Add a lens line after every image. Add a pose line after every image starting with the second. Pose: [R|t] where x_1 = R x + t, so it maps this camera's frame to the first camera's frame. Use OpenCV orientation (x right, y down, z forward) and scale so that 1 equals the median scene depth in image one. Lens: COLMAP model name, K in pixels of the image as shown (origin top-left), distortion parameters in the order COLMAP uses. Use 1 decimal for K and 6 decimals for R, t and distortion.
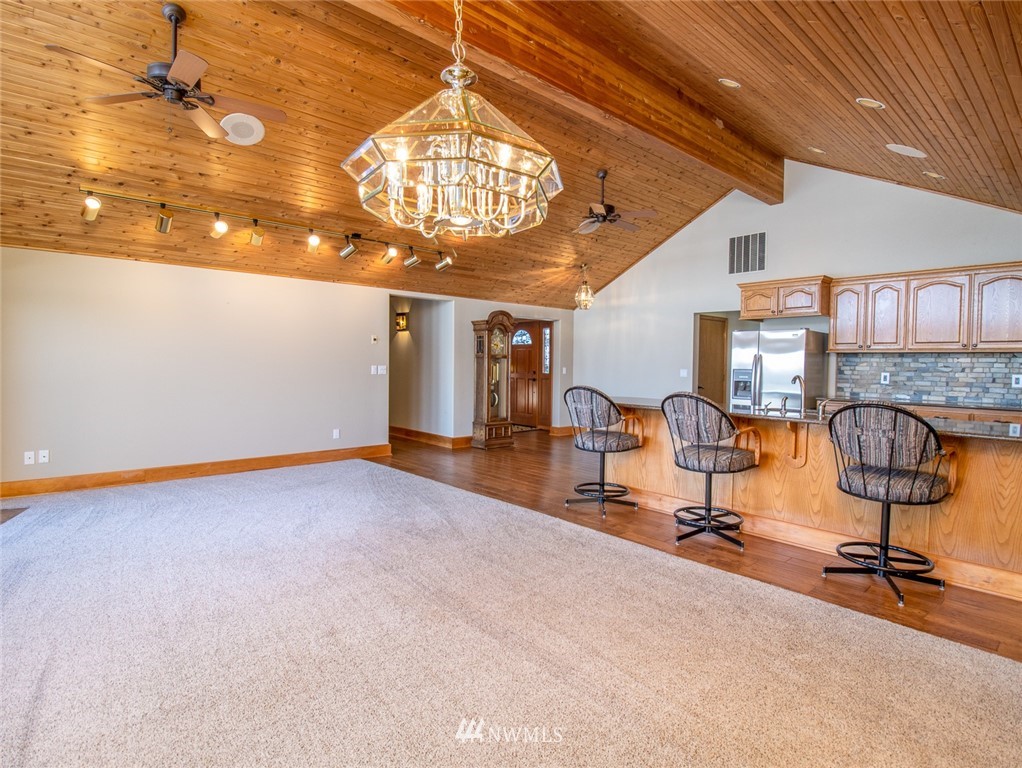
lens RADIAL K [[538.5, 0, 514.9], [0, 538.5, 382.5], [0, 0, 1]] dist [0.002760, -0.014836]
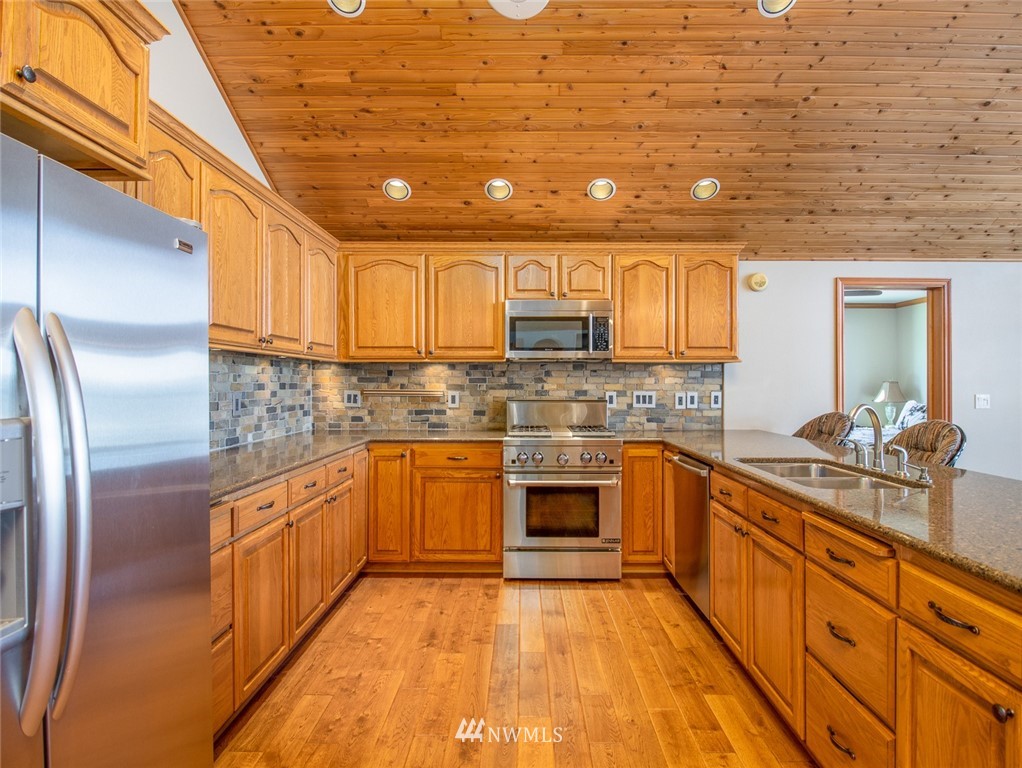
lens RADIAL K [[550.8, 0, 515.3], [0, 550.8, 380.6], [0, 0, 1]] dist [0.002737, -0.014327]
pose [[-0.739205, -0.008295, 0.673429, 0.267360], [0.018339, 0.999305, 0.032439, -0.036983], [-0.673231, 0.036329, -0.738540, 1.058161]]
